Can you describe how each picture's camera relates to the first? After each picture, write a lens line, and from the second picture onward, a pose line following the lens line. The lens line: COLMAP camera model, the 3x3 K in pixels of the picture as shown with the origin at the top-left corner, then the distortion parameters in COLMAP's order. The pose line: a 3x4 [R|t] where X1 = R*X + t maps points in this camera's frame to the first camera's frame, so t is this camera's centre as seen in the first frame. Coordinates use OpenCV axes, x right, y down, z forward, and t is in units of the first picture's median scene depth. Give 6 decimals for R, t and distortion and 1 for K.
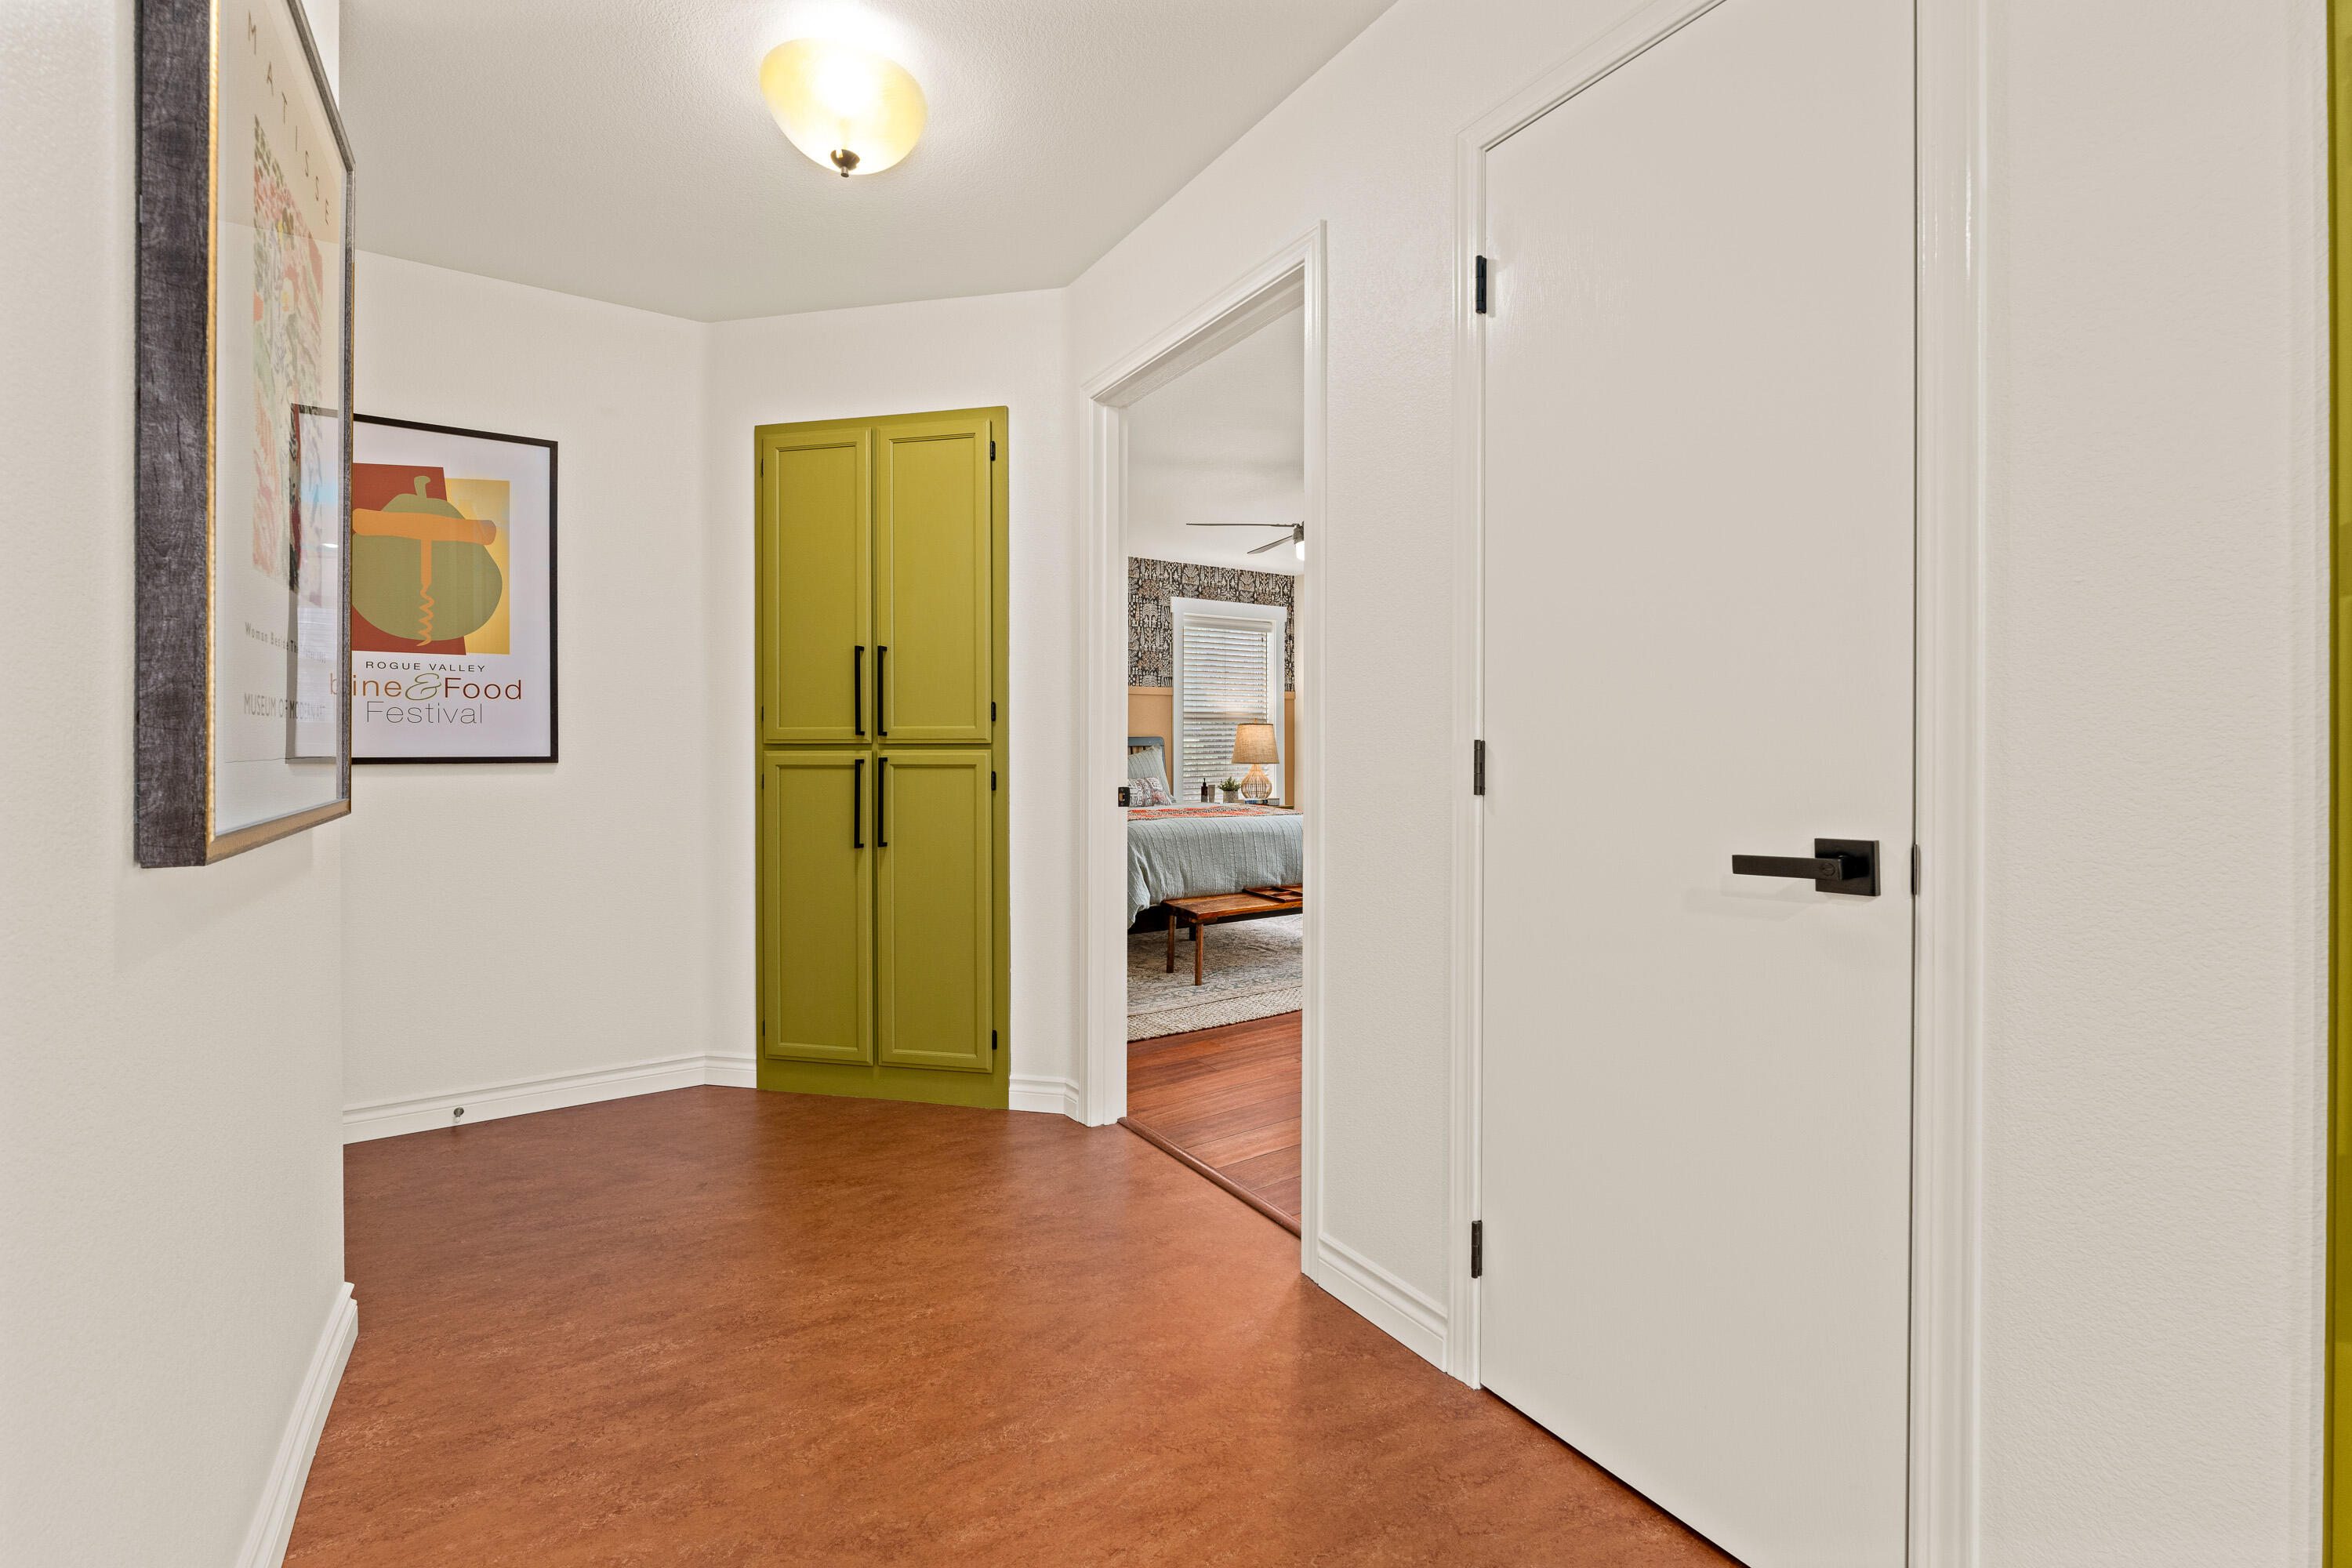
lens RADIAL K [[938.4, 0, 1178.0], [0, 938.4, 761.2], [0, 0, 1]] dist [-0.000387, -0.000037]
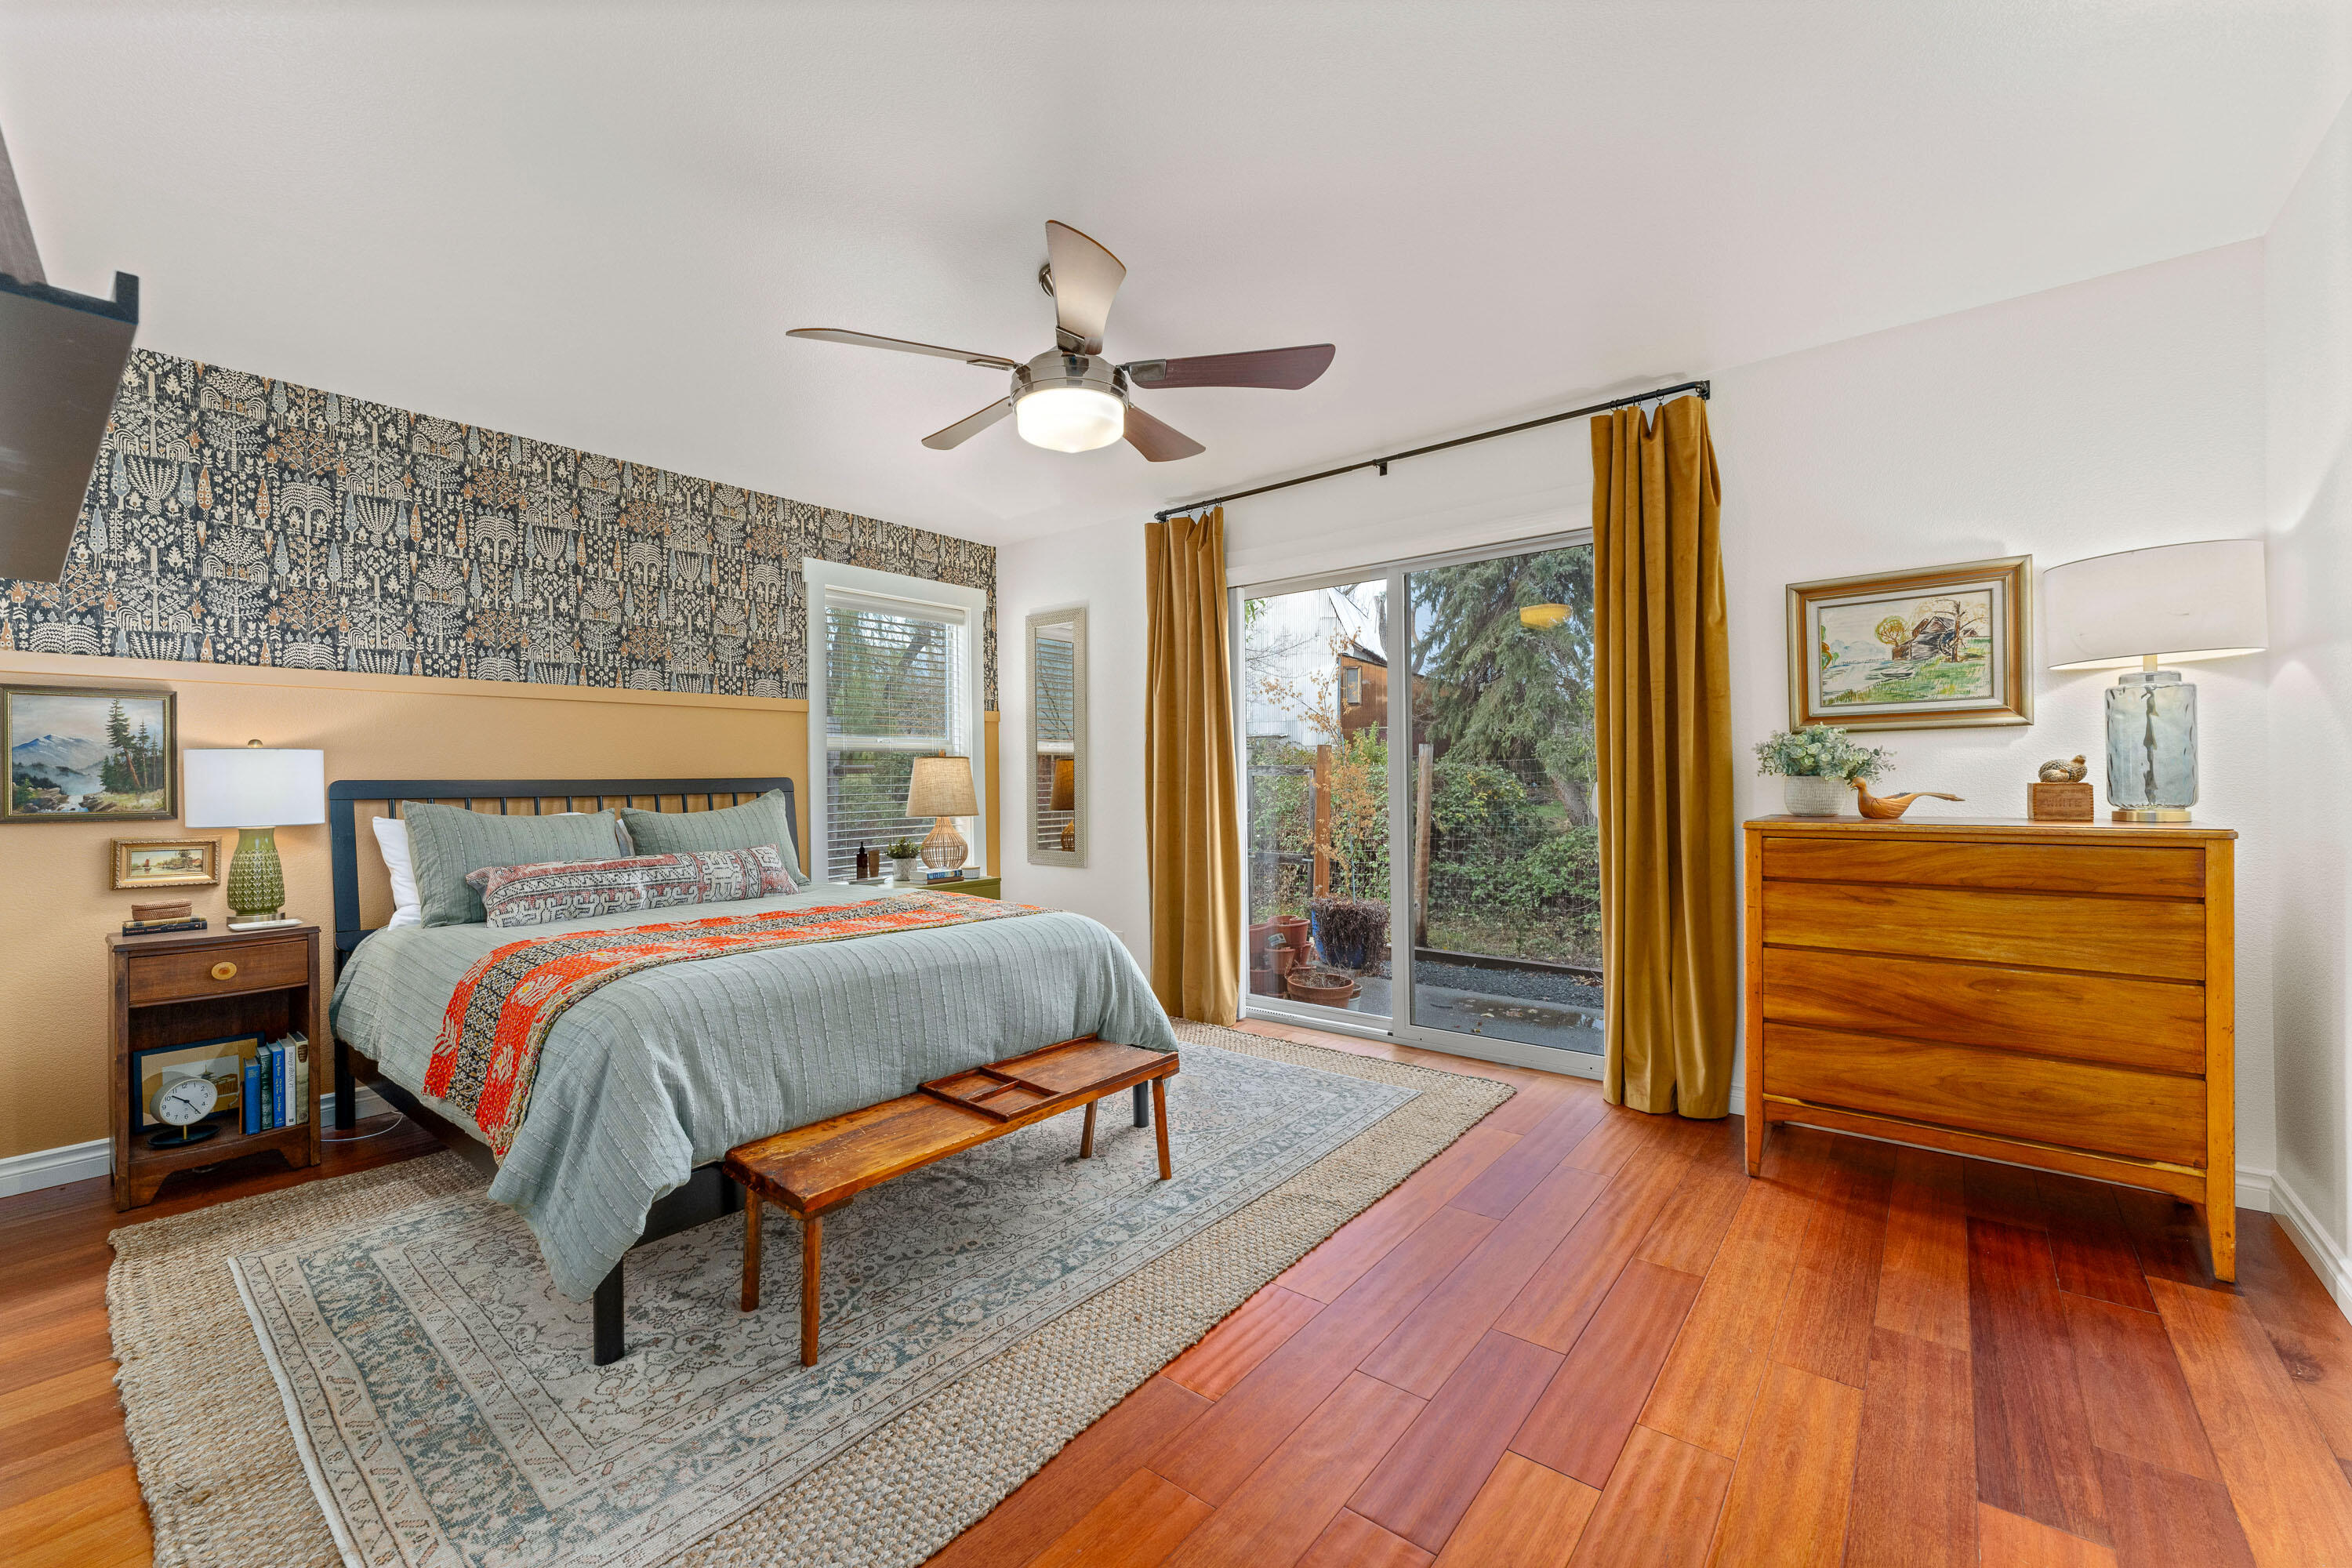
lens RADIAL K [[938.4, 0, 1180.3], [0, 938.4, 786.4], [0, 0, 1]] dist [-0.000387, -0.000037]
pose [[0.946183, -0.010333, 0.323468, 0.027233], [0.014280, 0.999850, -0.009831, -0.009828], [-0.323317, 0.013921, 0.946188, 0.317626]]
